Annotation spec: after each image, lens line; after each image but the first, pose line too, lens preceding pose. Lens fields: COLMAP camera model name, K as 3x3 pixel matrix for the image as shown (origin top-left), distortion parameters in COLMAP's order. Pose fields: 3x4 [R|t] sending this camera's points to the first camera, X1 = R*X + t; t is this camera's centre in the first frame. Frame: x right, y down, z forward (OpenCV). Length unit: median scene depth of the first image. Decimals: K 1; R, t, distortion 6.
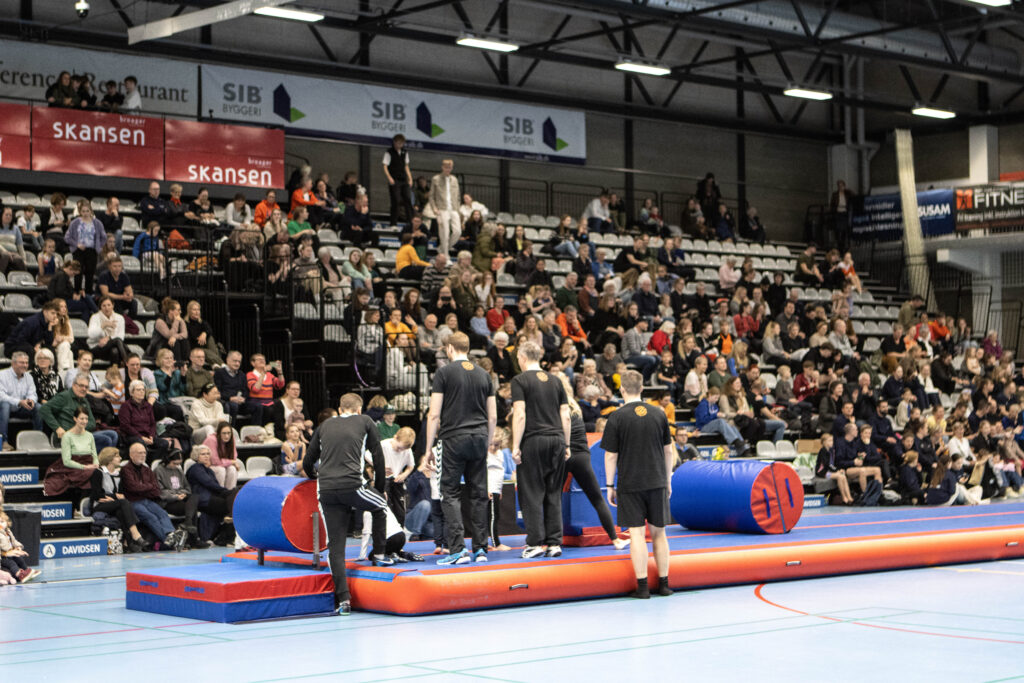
lens RADIAL K [[1959.8, 0, 516.1], [0, 1959.8, 341.7], [0, 0, 1]] dist [-0.064447, 0.000000]
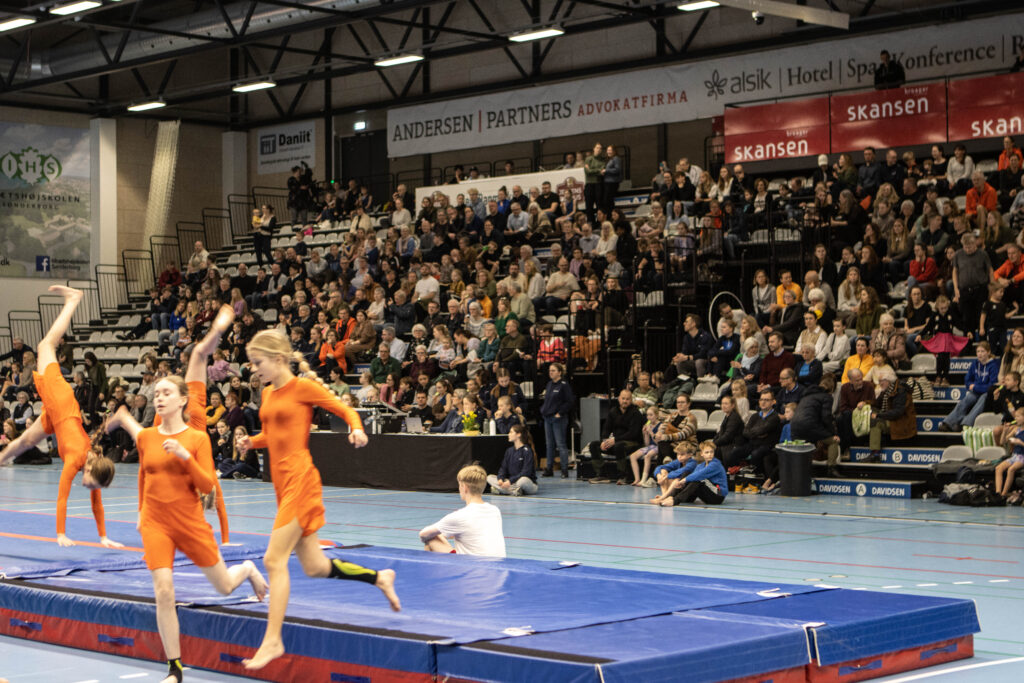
lens RADIAL K [[1951.0, 0, 529.0], [0, 1951.0, 342.0], [0, 0, 1]] dist [-0.057554, 0.000000]
pose [[0.033032, -0.000931, -0.999454, 0.869785], [0.036249, 0.999343, 0.000267, 0.015106], [0.998797, -0.036238, 0.033044, 0.772536]]
